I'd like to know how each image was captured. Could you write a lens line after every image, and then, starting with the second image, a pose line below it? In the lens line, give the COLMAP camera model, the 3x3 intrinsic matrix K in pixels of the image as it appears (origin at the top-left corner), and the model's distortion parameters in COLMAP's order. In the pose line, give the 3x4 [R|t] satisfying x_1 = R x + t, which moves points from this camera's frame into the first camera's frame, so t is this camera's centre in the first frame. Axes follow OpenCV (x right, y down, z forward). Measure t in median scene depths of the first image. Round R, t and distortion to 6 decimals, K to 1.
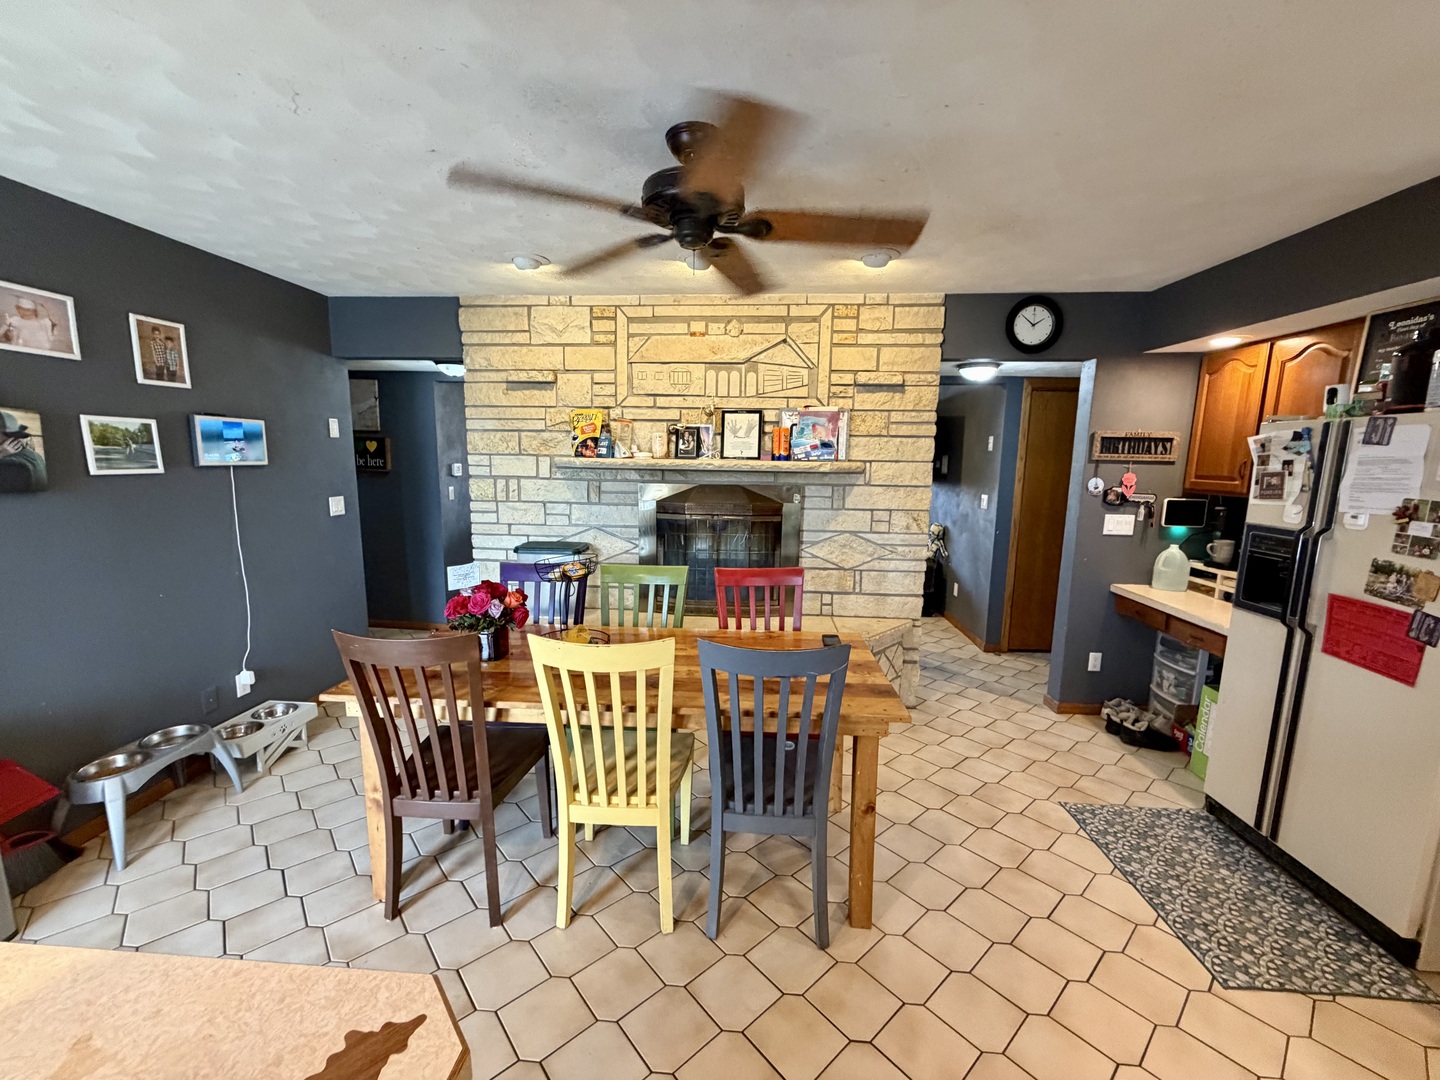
lens RADIAL K [[575.0, 0, 716.5], [0, 575.0, 541.8], [0, 0, 1]] dist [0.000155, -0.000160]
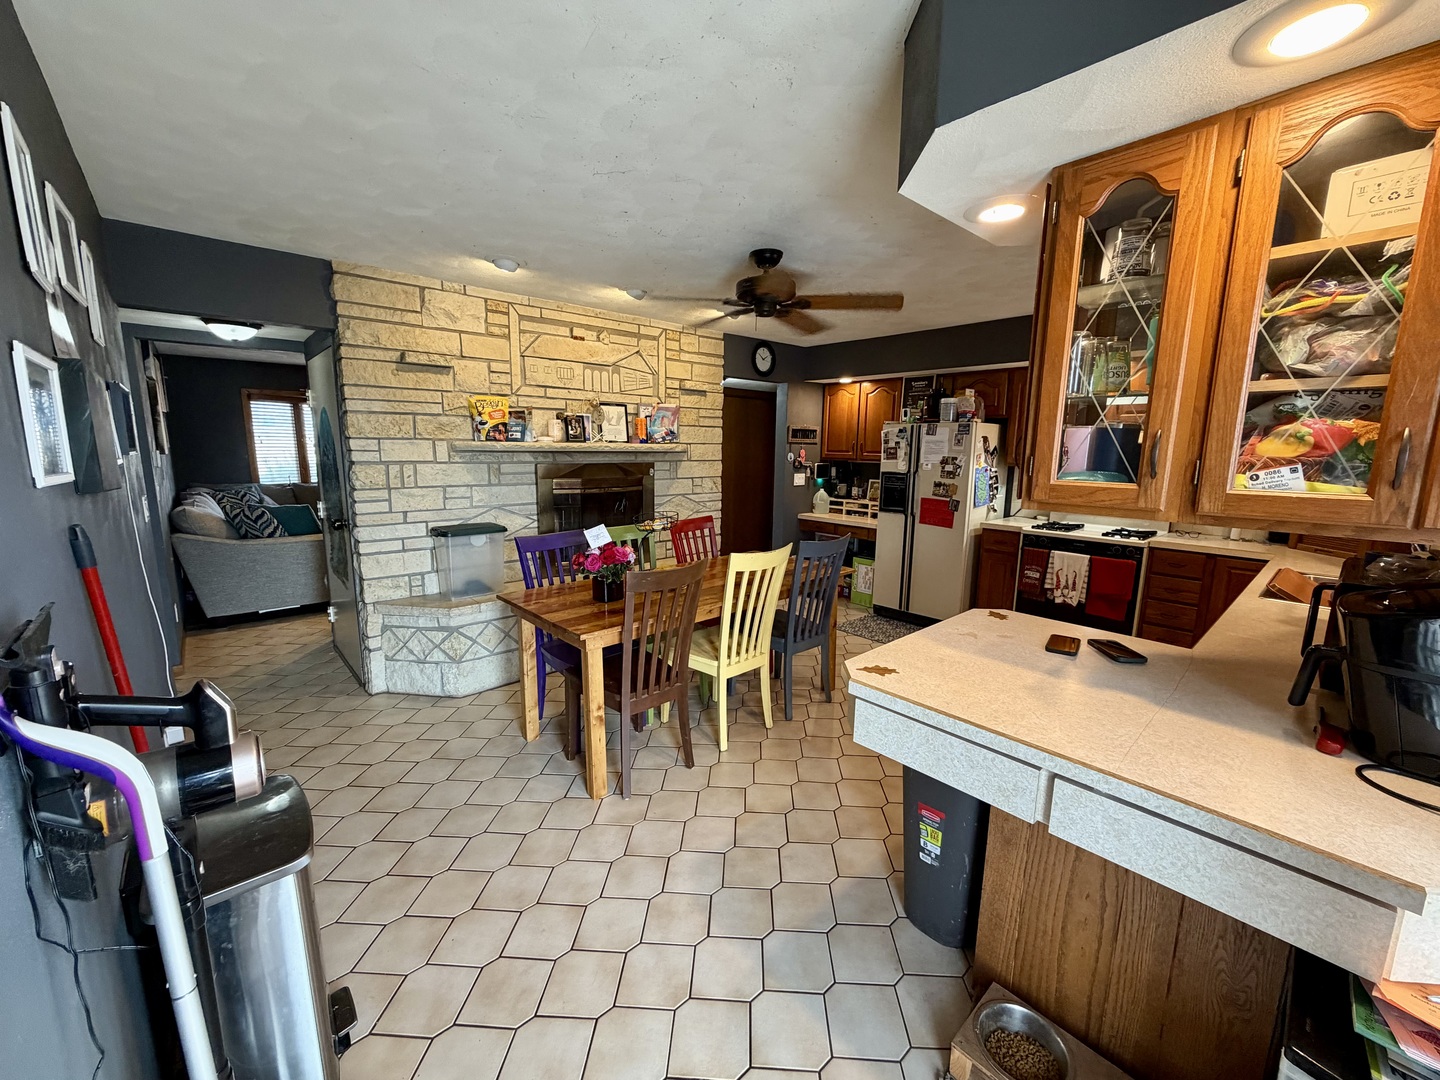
lens RADIAL K [[575.0, 0, 716.5], [0, 575.0, 541.8], [0, 0, 1]] dist [0.000155, -0.000160]
pose [[0.696226, -0.125982, 0.706680, -0.723829], [0.106665, 0.991706, 0.071707, 0.005591], [-0.709853, 0.025454, 0.703890, -0.040414]]
